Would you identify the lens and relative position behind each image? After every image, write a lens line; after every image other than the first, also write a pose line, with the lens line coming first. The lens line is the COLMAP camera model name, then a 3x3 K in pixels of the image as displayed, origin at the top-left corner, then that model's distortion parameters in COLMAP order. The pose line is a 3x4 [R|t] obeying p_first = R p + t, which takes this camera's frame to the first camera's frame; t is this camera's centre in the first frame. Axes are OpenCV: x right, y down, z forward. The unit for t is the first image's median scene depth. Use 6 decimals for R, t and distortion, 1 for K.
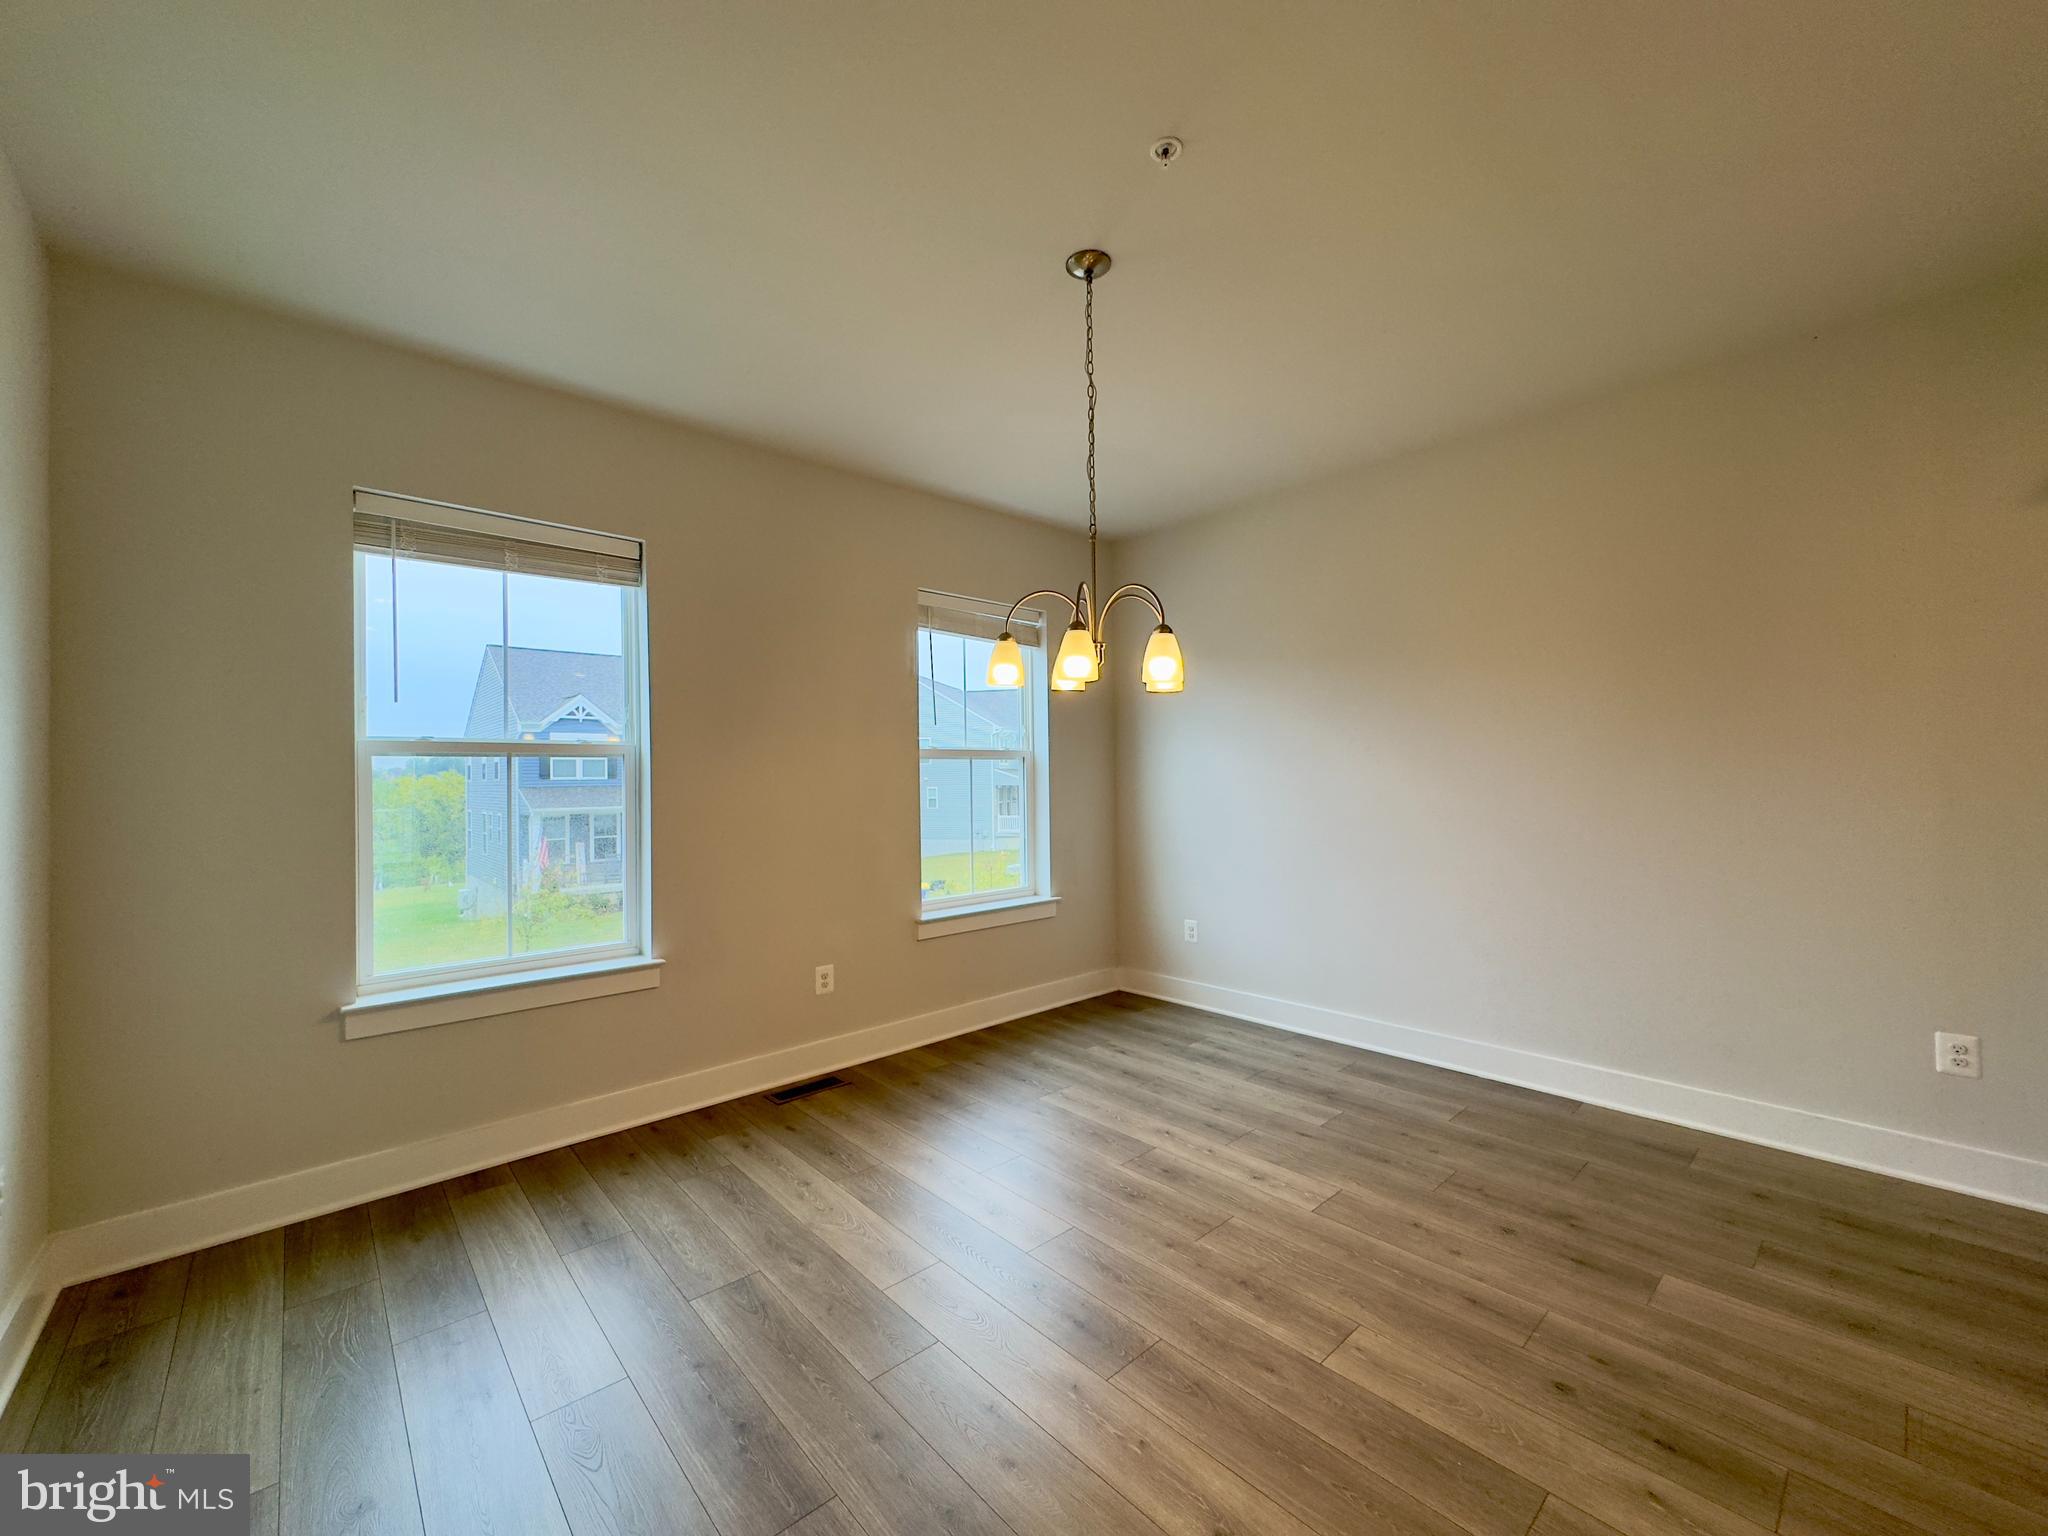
lens RADIAL K [[819.0, 0, 1023.8], [0, 819.0, 772.8], [0, 0, 1]] dist [0.001401, -0.000784]
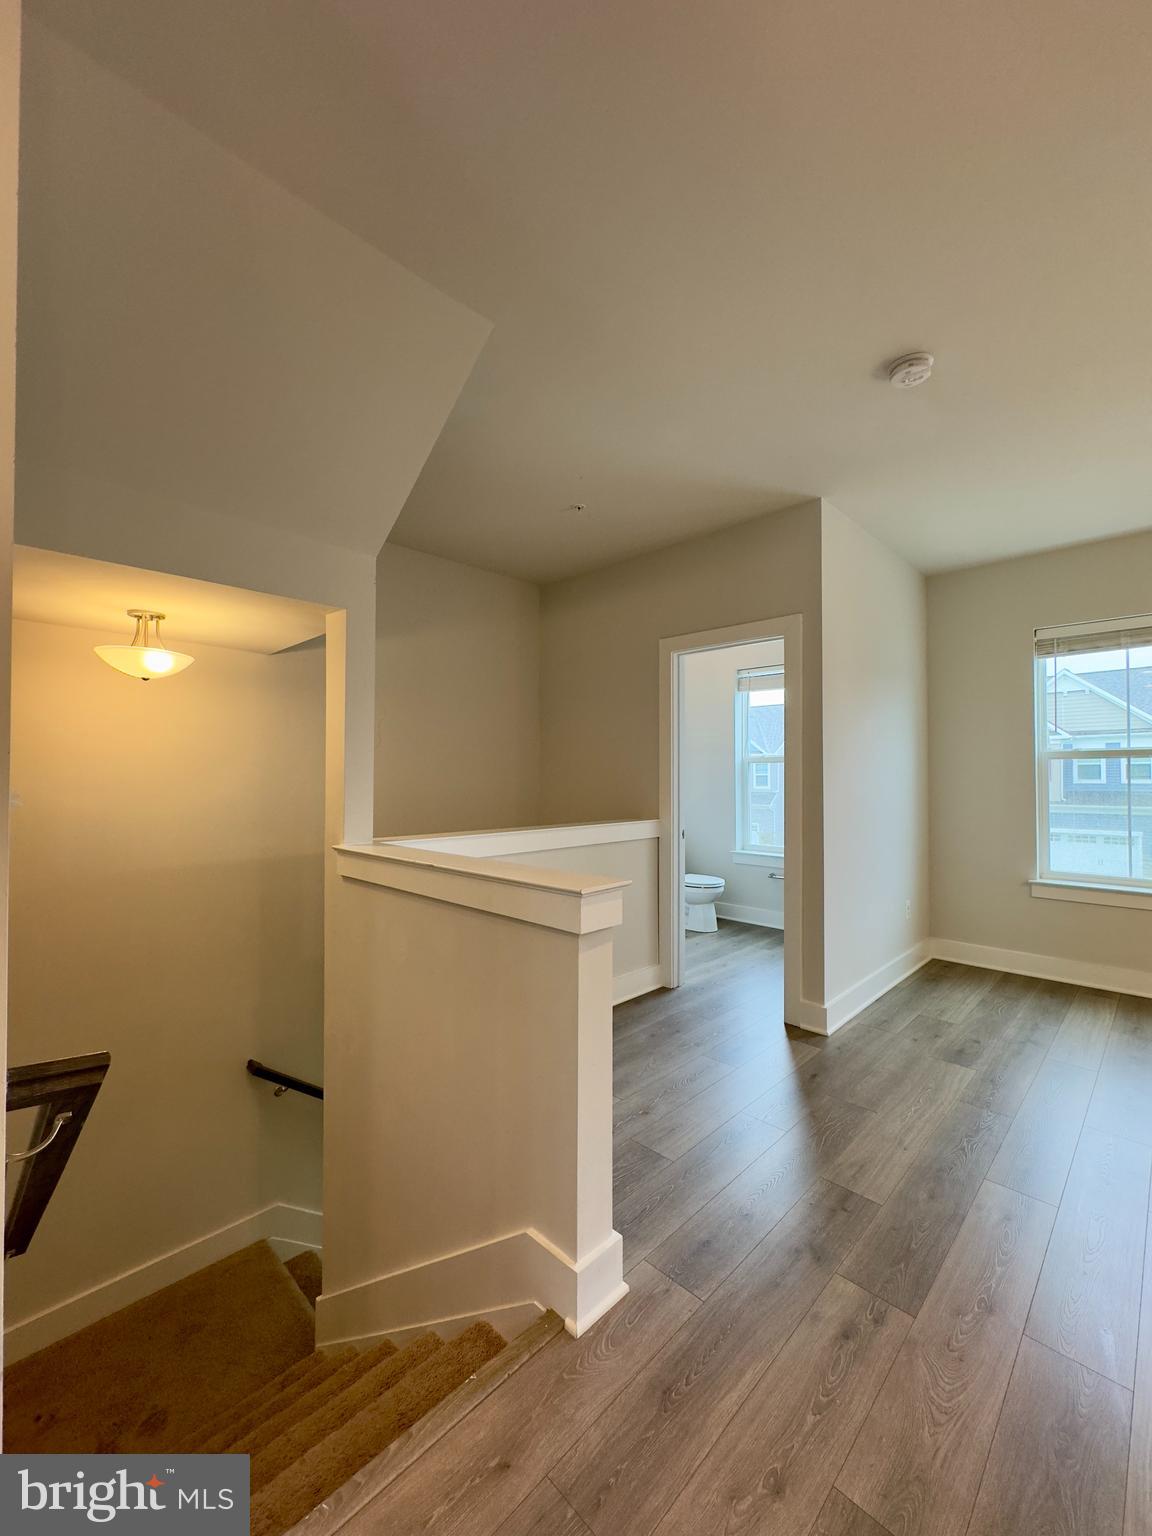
lens RADIAL K [[614.3, 0, 587.3], [0, 614.3, 766.6], [0, 0, 1]] dist [0.001401, -0.000784]
pose [[0.087023, -0.001395, -0.996205, 3.190898], [0.004175, 0.999991, -0.001036, -0.028211], [0.996198, -0.004069, 0.087028, -1.308924]]
